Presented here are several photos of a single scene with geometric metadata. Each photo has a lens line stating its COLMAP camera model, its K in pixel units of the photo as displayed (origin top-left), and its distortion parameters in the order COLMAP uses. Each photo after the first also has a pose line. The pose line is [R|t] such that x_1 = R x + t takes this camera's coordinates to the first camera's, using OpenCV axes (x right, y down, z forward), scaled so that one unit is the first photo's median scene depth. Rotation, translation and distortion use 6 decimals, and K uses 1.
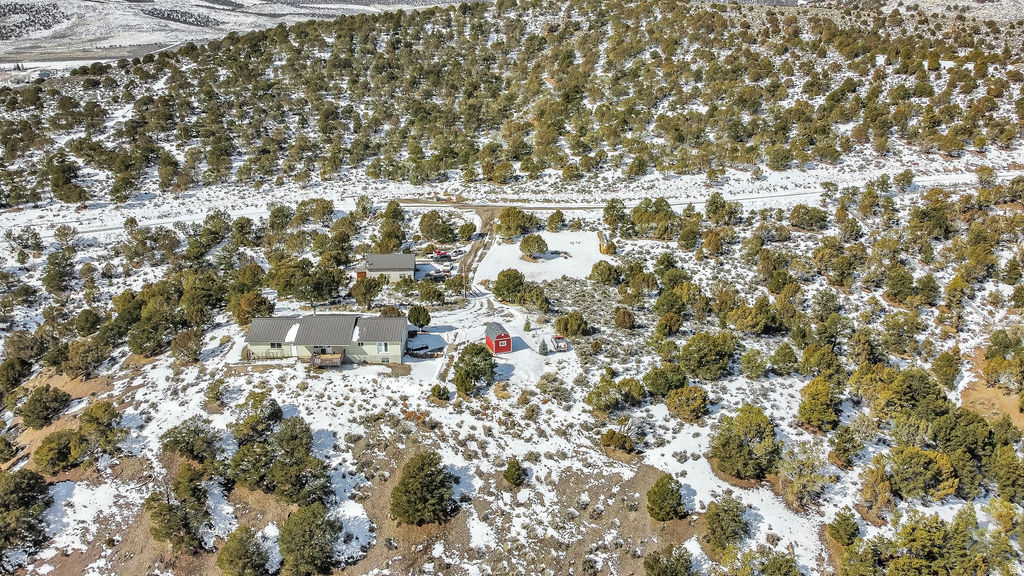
lens RADIAL K [[778.1, 0, 512.5], [0, 778.1, 284.1], [0, 0, 1]] dist [0.005755, -0.007780]
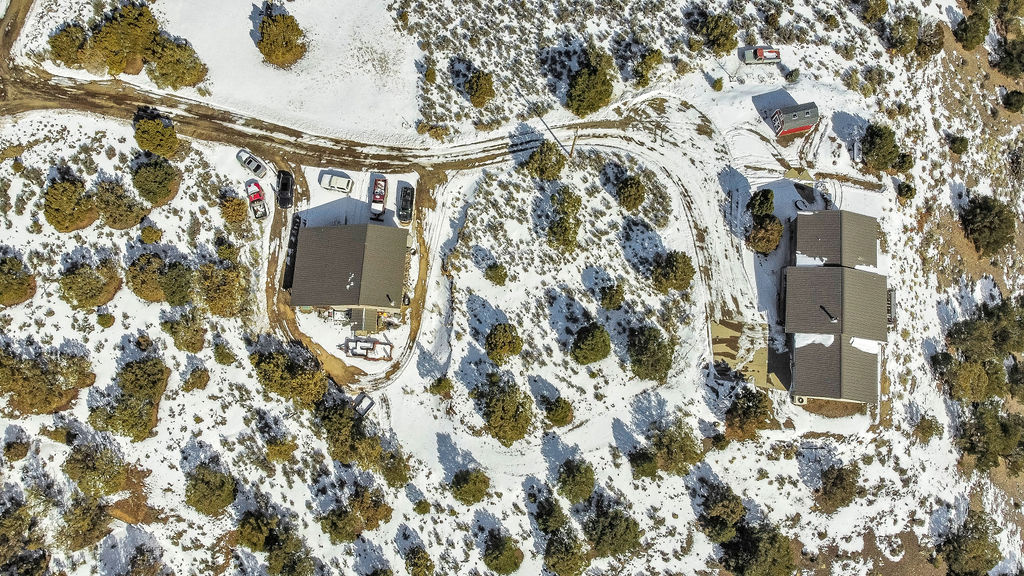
lens RADIAL K [[778.1, 0, 511.0], [0, 778.1, 284.1], [0, 0, 1]] dist [0.005755, -0.007780]
pose [[0.106644, -0.968811, 0.223680, -0.246247], [0.321561, 0.246479, 0.914247, -0.448844], [-0.940864, -0.025573, 0.337817, 0.601976]]
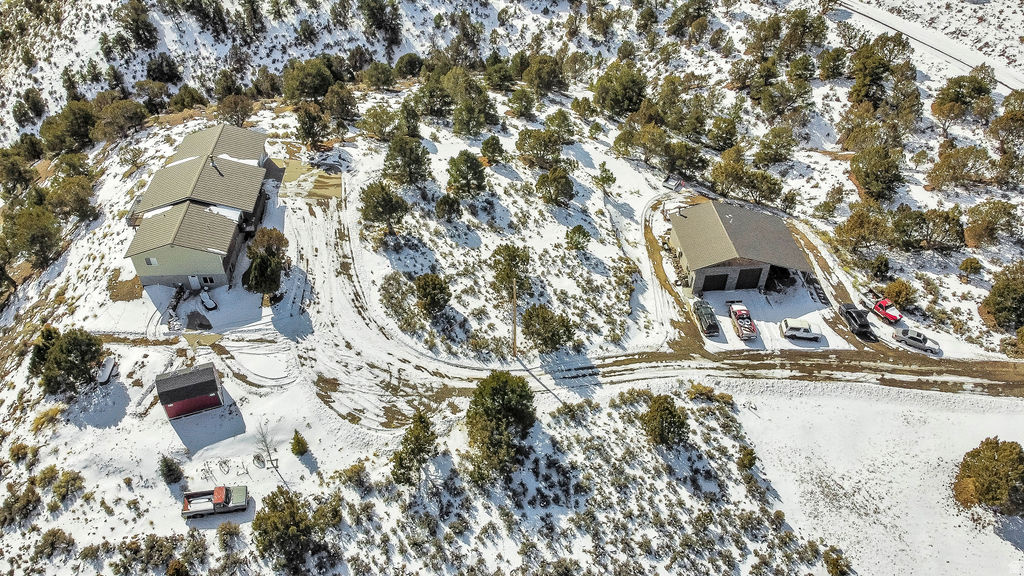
lens RADIAL K [[778.1, 0, 513.1], [0, 778.1, 284.6], [0, 0, 1]] dist [0.005755, -0.007780]
pose [[0.046319, 0.660968, -0.748983, 0.215714], [-0.342483, 0.714851, 0.609667, -0.239236], [0.938382, 0.228275, 0.259481, 0.634995]]
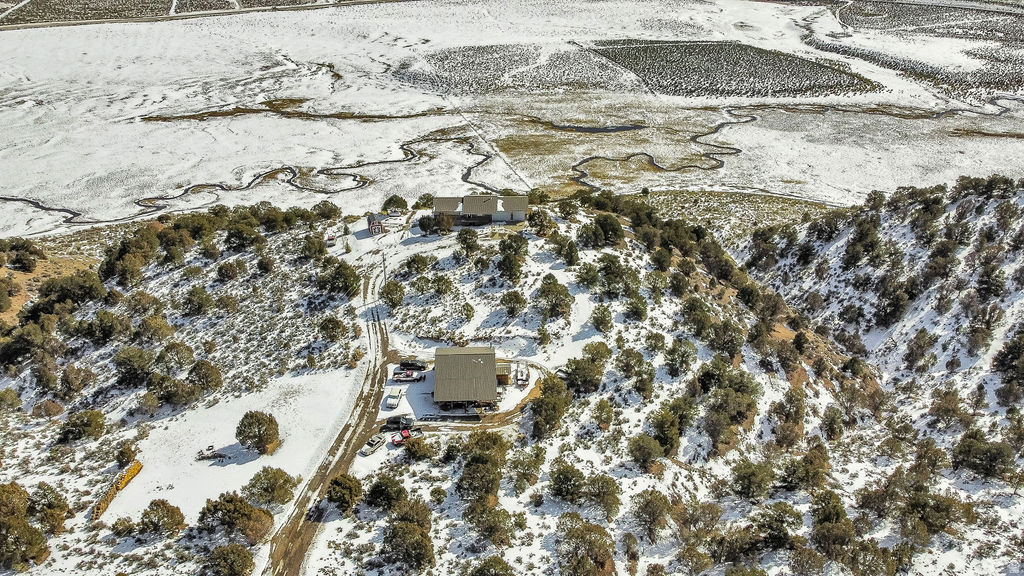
lens RADIAL K [[778.1, 0, 511.9], [0, 778.1, 286.5], [0, 0, 1]] dist [0.005755, -0.007780]
pose [[-0.999880, 0.001296, 0.015410, -0.185849], [0.012103, 0.685873, 0.727620, -0.572301], [-0.009626, 0.727720, -0.685807, 1.283021]]
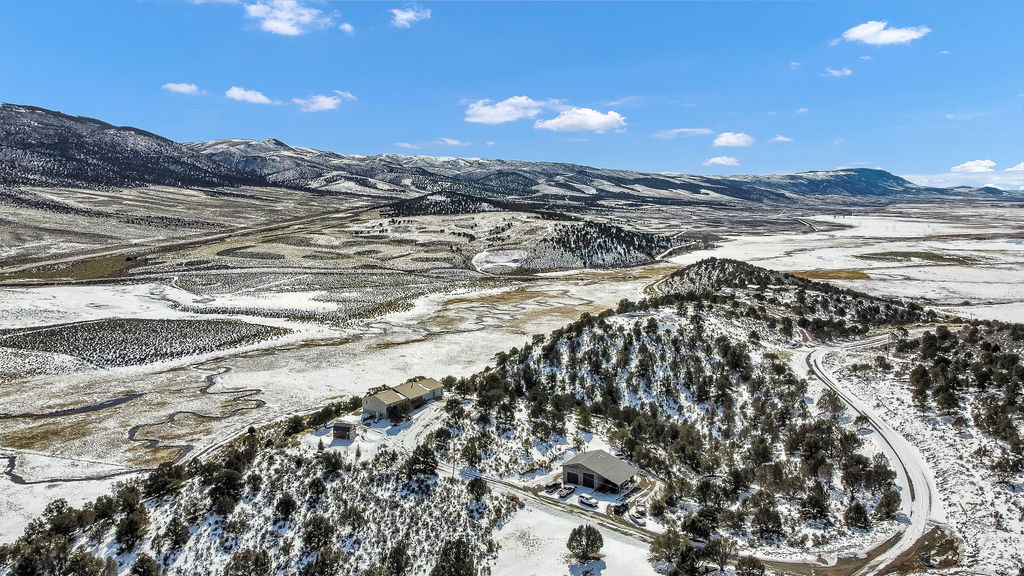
lens RADIAL K [[778.1, 0, 515.2], [0, 778.1, 289.5], [0, 0, 1]] dist [0.005755, -0.007780]
pose [[-0.578586, 0.104742, -0.808868, 0.602261], [-0.267858, 0.912313, 0.309737, -0.451159], [0.770384, 0.395871, -0.499795, 1.153965]]
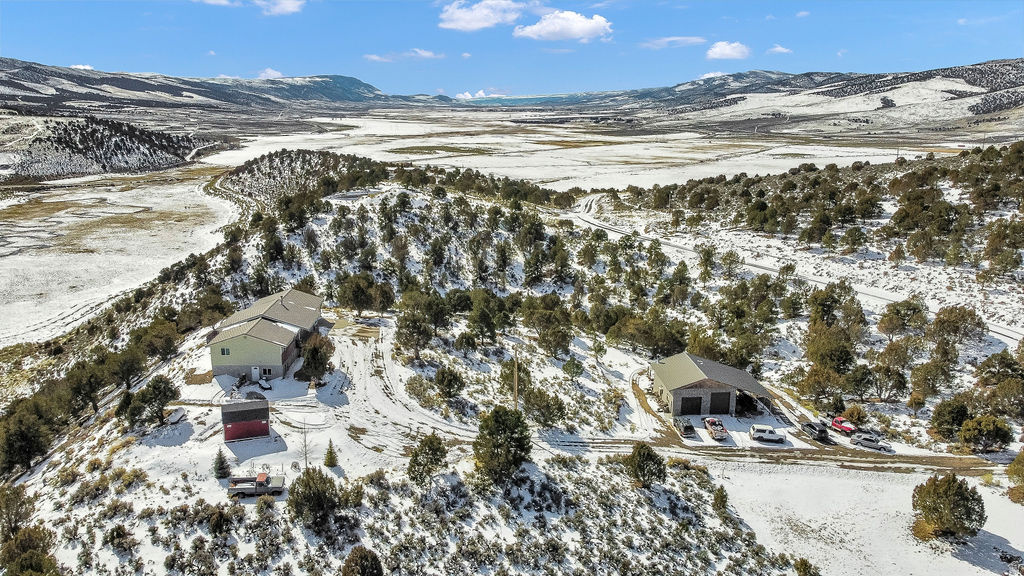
lens RADIAL K [[778.1, 0, 513.4], [0, 778.1, 284.0], [0, 0, 1]] dist [0.005755, -0.007780]
pose [[0.019087, 0.232647, -0.972374, 0.367589], [-0.338511, 0.916616, 0.212662, -0.153888], [0.940769, 0.325100, 0.096249, 0.670589]]
